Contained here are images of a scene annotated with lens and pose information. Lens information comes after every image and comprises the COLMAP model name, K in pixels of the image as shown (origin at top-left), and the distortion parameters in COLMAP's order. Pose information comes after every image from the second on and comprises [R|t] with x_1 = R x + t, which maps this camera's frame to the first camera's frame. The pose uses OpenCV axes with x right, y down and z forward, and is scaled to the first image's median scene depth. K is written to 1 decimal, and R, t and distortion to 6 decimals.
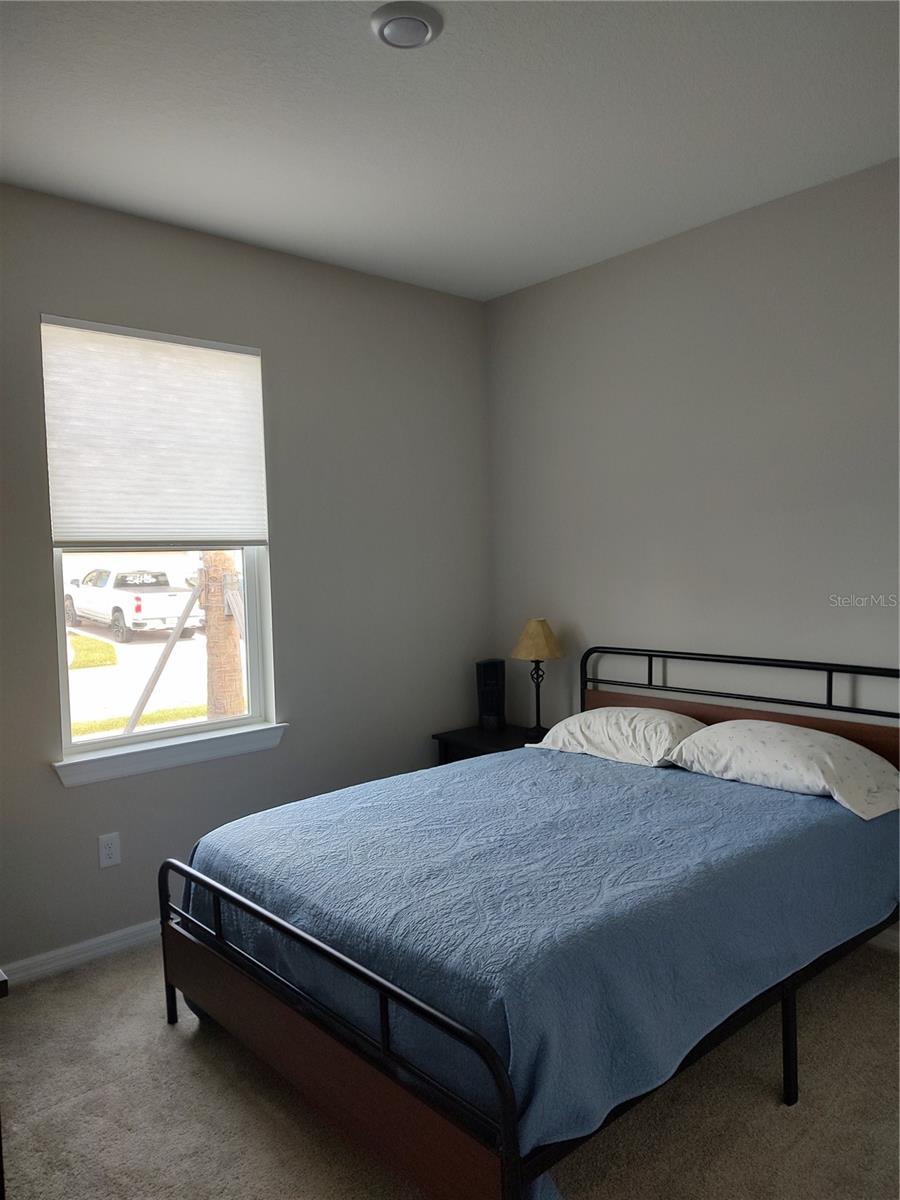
lens RADIAL K [[852.6, 0, 450.7], [0, 852.6, 599.4], [0, 0, 1]] dist [0.000782, -0.002313]
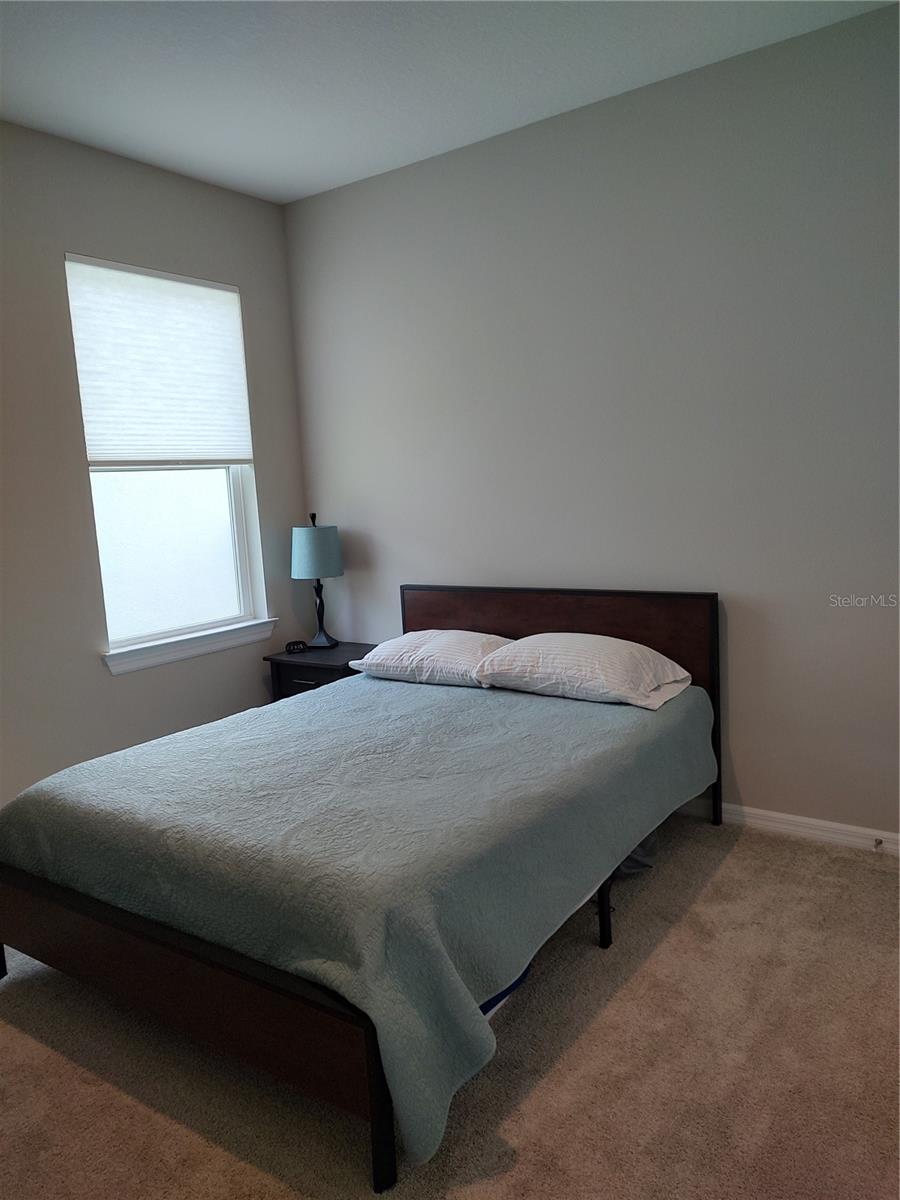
lens RADIAL K [[852.6, 0, 450.7], [0, 852.6, 600.8], [0, 0, 1]] dist [0.000782, -0.002313]
pose [[0.977224, -0.036964, 0.208968, -0.200901], [0.017048, 0.995205, 0.096318, 0.013357], [-0.211526, -0.090562, 0.973168, -0.183423]]
